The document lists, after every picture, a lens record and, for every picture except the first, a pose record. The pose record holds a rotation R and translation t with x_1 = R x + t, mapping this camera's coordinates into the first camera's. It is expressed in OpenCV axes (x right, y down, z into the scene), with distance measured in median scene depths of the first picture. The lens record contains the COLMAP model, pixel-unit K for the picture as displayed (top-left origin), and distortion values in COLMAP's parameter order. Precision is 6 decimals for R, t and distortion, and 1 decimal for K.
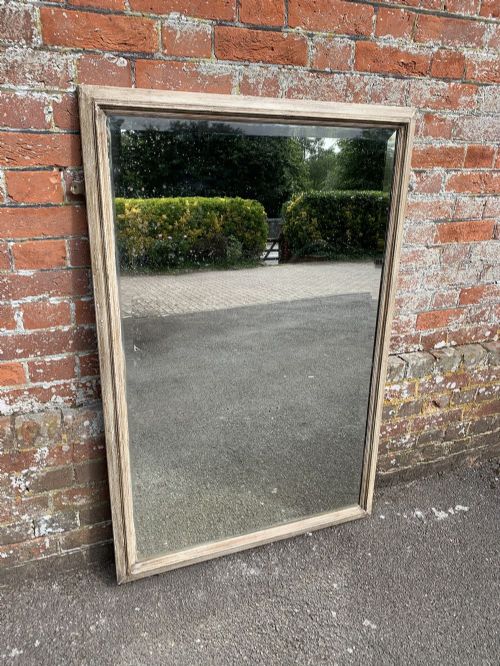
lens RADIAL K [[497.6, 0, 252.3], [0, 497.6, 329.1], [0, 0, 1]] dist [0.007028, -0.006034]
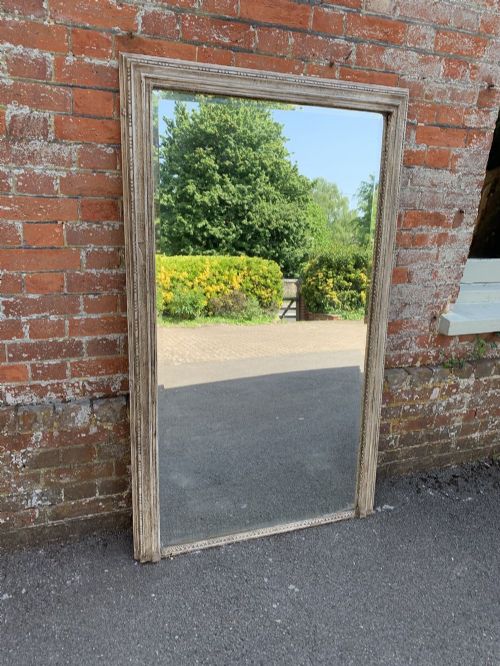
lens RADIAL K [[497.6, 0, 254.1], [0, 497.6, 330.9], [0, 0, 1]] dist [0.007028, -0.006034]
pose [[0.999628, 0.025446, -0.009797, 0.134660], [-0.026182, 0.996104, -0.084211, 0.066160], [0.007616, 0.084436, 0.996400, -0.282302]]
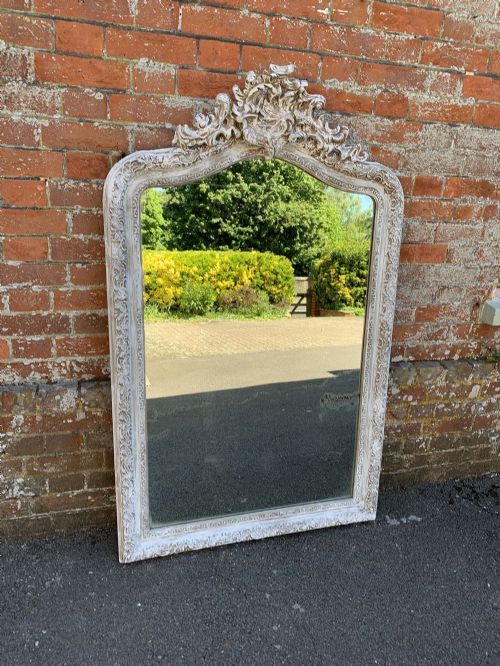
lens RADIAL K [[497.6, 0, 252.7], [0, 497.6, 327.0], [0, 0, 1]] dist [0.007028, -0.006034]
pose [[0.994763, 0.057798, -0.084300, 0.193511], [-0.063803, 0.995478, -0.070373, 0.074128], [0.079851, 0.075383, 0.993952, -0.117461]]
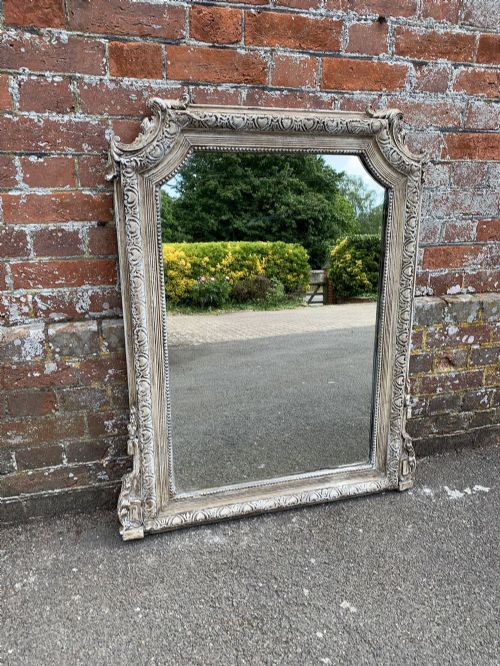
lens RADIAL K [[497.6, 0, 255.8], [0, 497.6, 332.1], [0, 0, 1]] dist [0.007028, -0.006034]
pose [[0.995389, 0.020229, -0.093759, 0.153665], [-0.024321, 0.998792, -0.042709, 0.186694], [0.092781, 0.044792, 0.994678, 0.162346]]
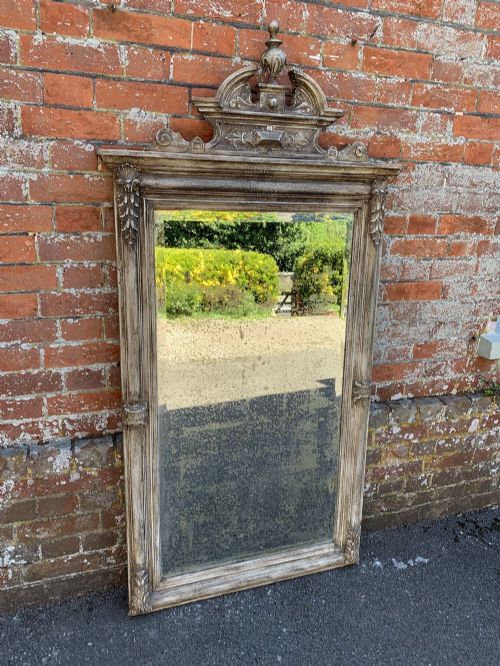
lens RADIAL K [[497.6, 0, 249.5], [0, 497.6, 328.3], [0, 0, 1]] dist [0.007028, -0.006034]
pose [[0.998841, 0.019718, -0.043915, 0.137927], [-0.024197, 0.994291, -0.103924, 0.006019], [0.041615, 0.104866, 0.993615, -0.092398]]
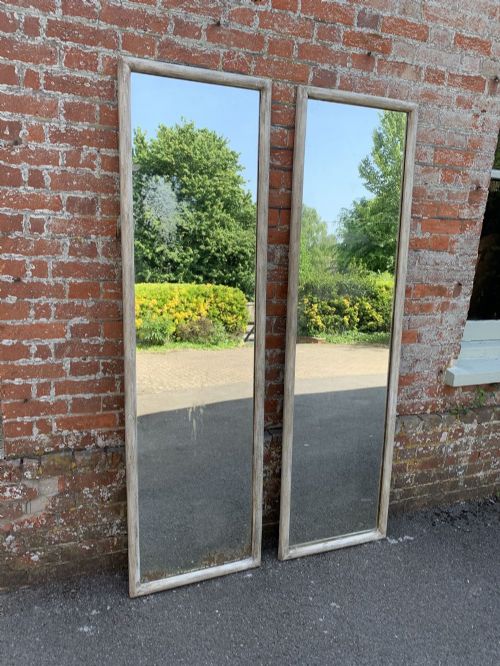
lens RADIAL K [[497.6, 0, 247.5], [0, 497.6, 327.1], [0, 0, 1]] dist [0.007028, -0.006034]
pose [[0.999803, 0.018573, -0.007037, -0.023558], [-0.019566, 0.981953, -0.188109, 0.078777], [0.003417, 0.188210, 0.982123, -0.573142]]
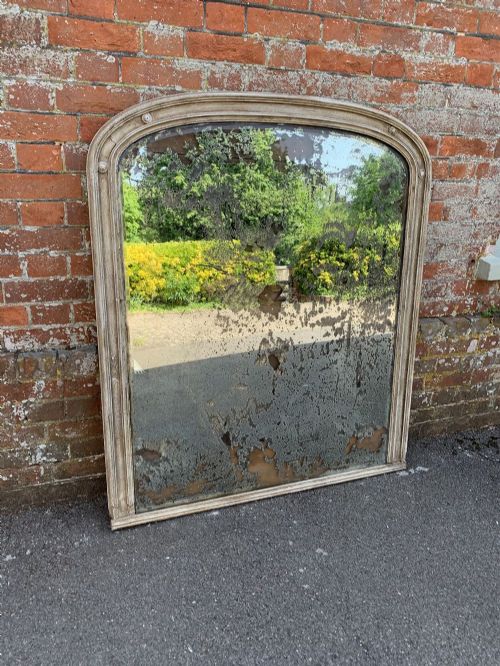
lens RADIAL K [[497.6, 0, 248.9], [0, 497.6, 326.0], [0, 0, 1]] dist [0.007028, -0.006034]
pose [[0.998783, 0.014050, -0.047283, 0.119043], [-0.017016, 0.997873, -0.062921, 0.162055], [0.046299, 0.063649, 0.996898, -0.152078]]
